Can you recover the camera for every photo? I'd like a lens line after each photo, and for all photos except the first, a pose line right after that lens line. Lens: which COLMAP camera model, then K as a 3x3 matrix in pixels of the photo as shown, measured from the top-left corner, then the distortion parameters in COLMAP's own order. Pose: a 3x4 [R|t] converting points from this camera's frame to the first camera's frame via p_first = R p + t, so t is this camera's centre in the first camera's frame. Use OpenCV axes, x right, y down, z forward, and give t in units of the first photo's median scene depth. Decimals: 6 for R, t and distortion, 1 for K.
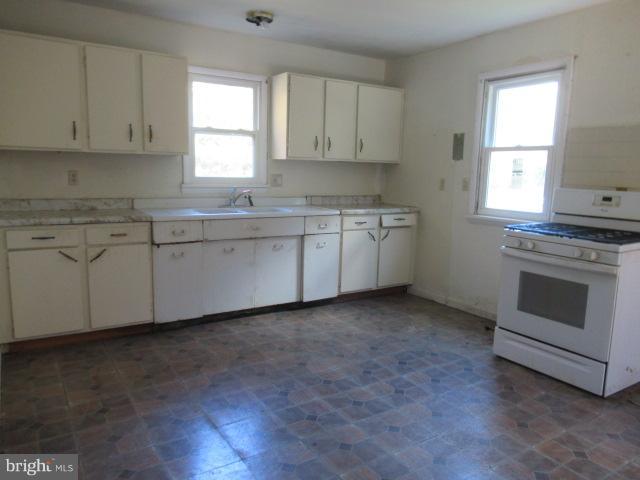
lens RADIAL K [[476.0, 0, 319.5], [0, 476.0, 244.8], [0, 0, 1]] dist [-0.013304, 0.004619]
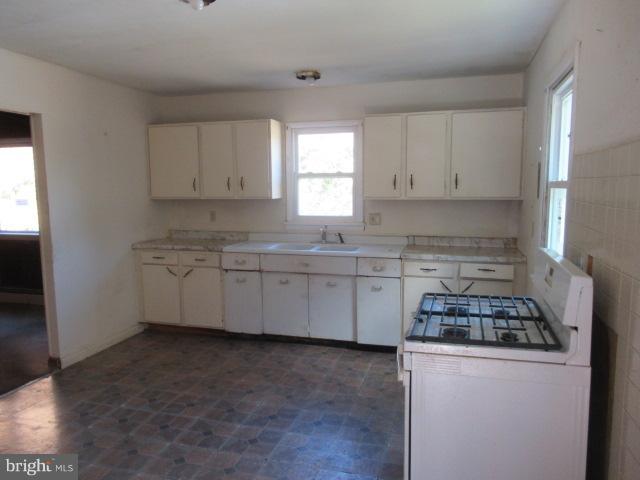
lens RADIAL K [[476.0, 0, 318.7], [0, 476.0, 242.8], [0, 0, 1]] dist [-0.013304, 0.004619]
pose [[0.655743, 0.059250, -0.752656, 0.777816], [-0.097879, 0.995174, -0.006934, -0.087982], [0.748613, 0.078216, 0.658378, 0.330201]]
